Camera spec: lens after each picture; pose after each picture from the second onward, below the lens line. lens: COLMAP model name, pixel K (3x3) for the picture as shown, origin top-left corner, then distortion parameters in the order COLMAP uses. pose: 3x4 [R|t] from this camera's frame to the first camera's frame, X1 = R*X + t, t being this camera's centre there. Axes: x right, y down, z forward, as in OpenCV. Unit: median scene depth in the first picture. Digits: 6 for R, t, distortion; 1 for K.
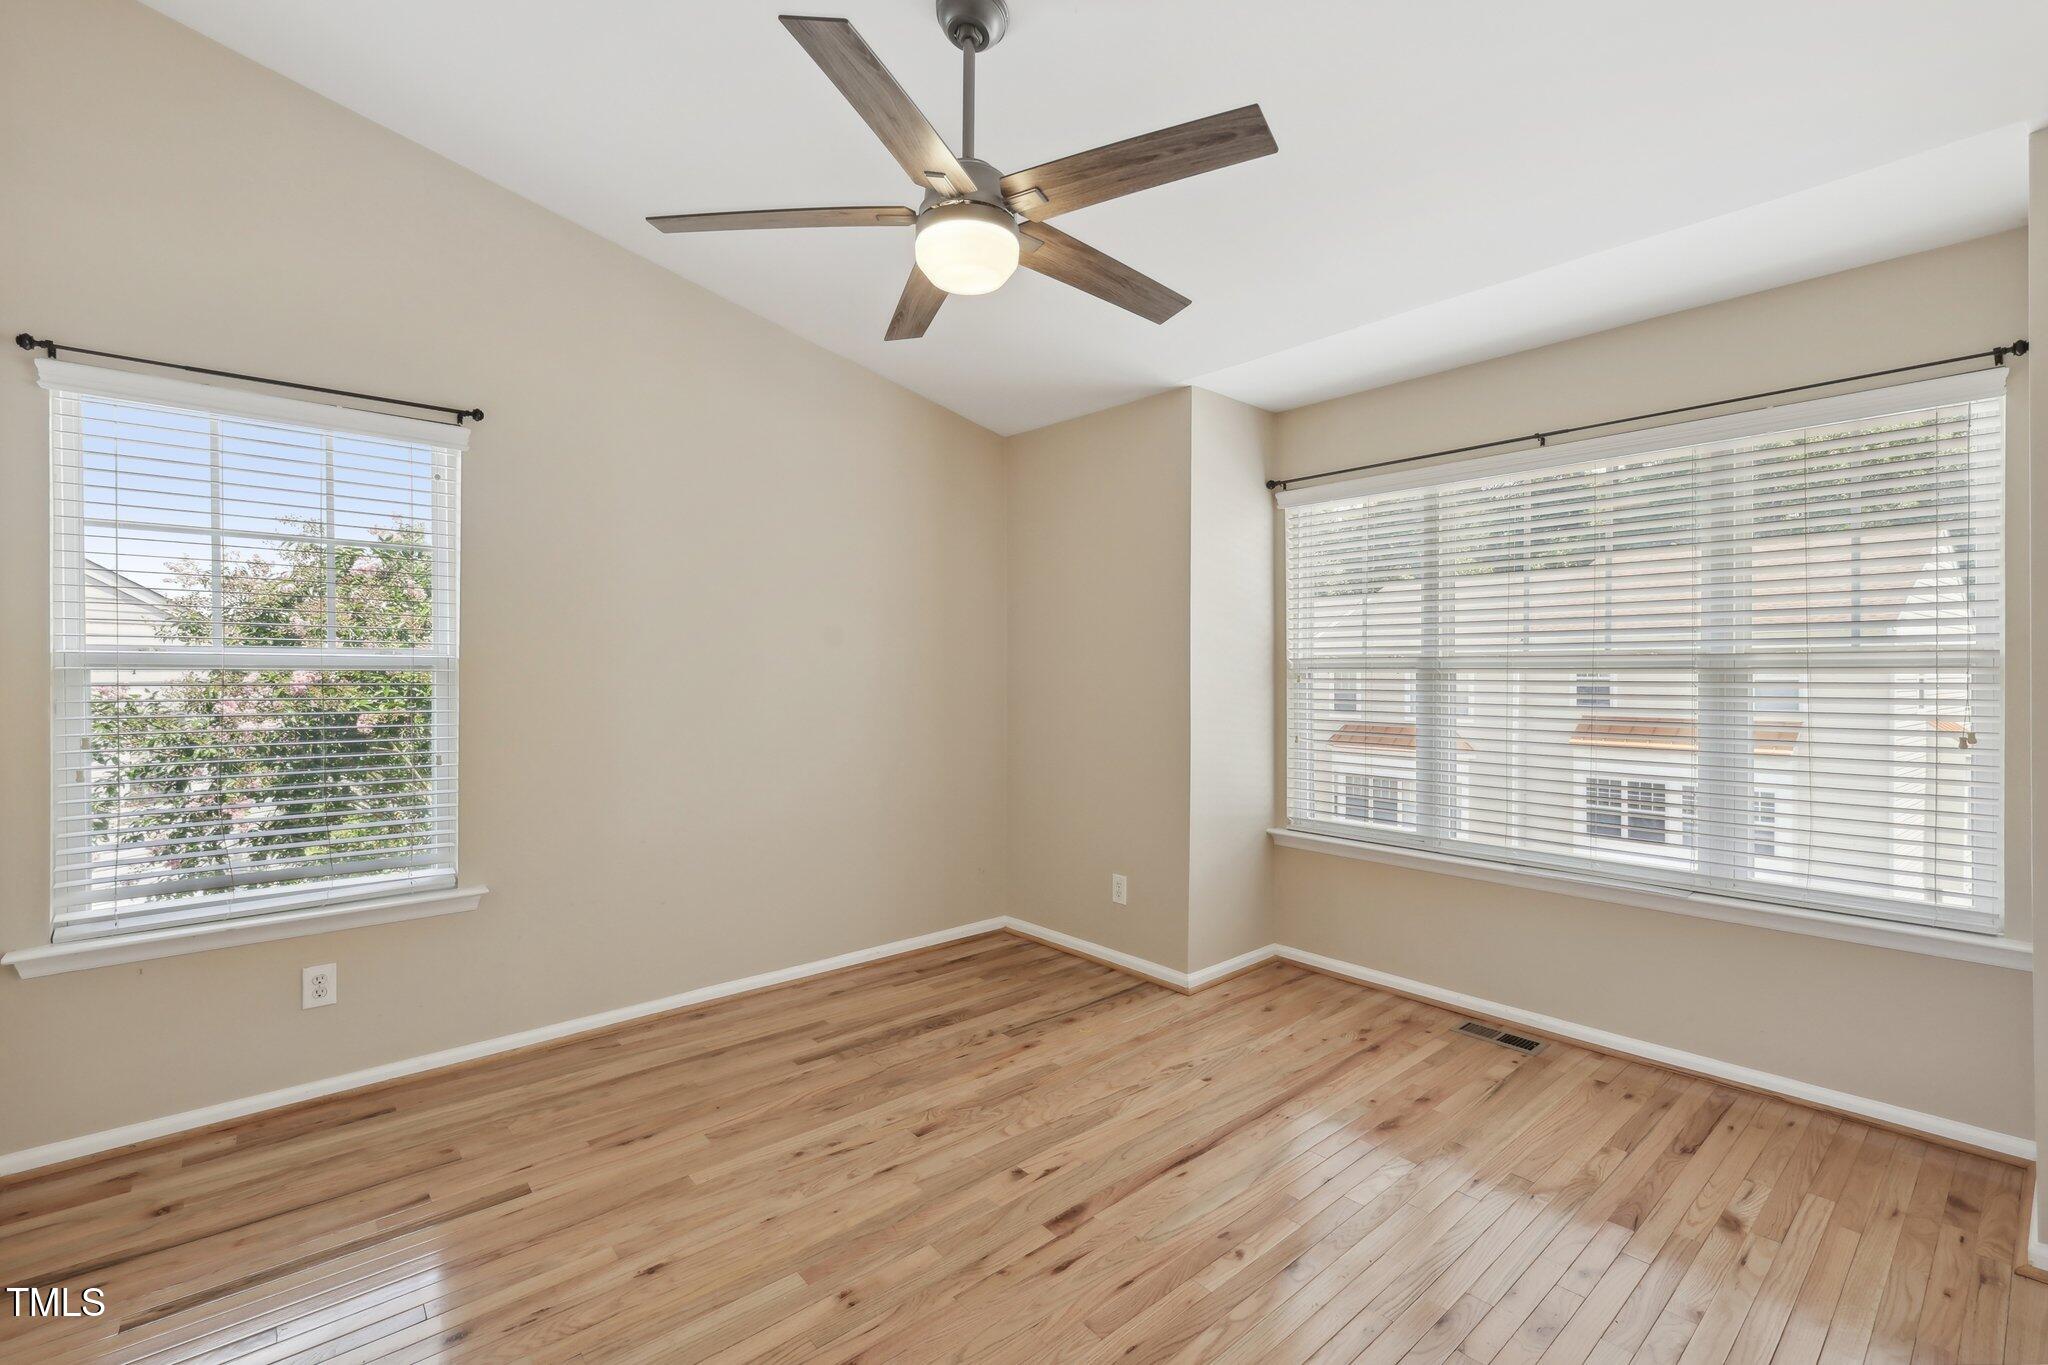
lens RADIAL K [[890.9, 0, 1022.1], [0, 890.9, 669.3], [0, 0, 1]] dist [0.001128, 0.000246]
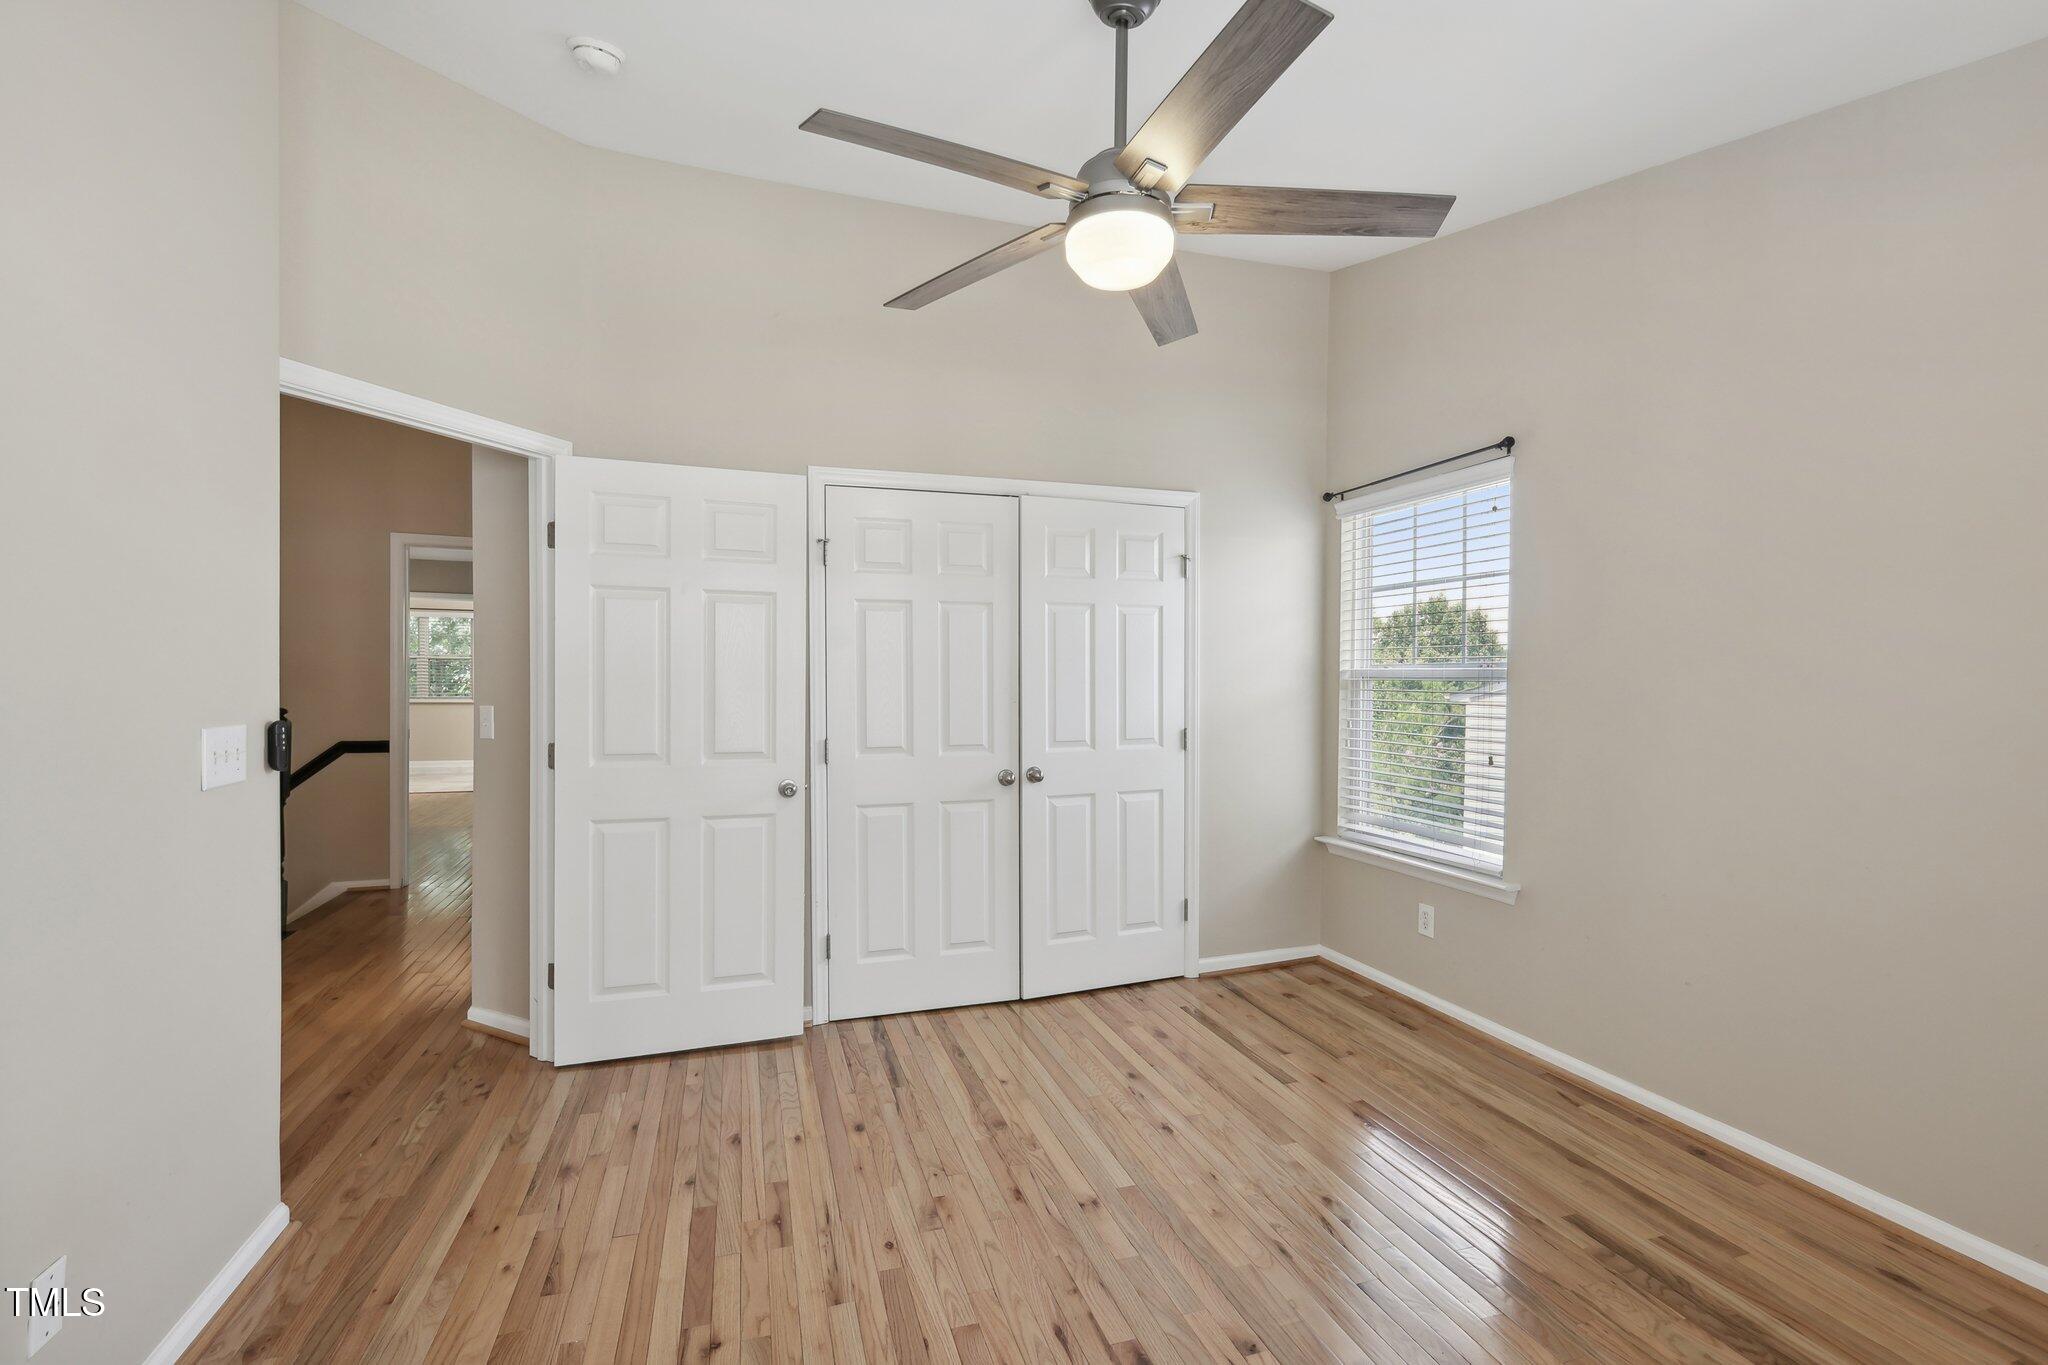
lens RADIAL K [[890.9, 0, 1022.1], [0, 890.9, 669.3], [0, 0, 1]] dist [0.001128, 0.000246]
pose [[-0.391389, -0.018684, -0.920035, 0.697496], [-0.002409, 0.999811, -0.019279, 0.013337], [0.920222, -0.005329, -0.391360, 1.023108]]
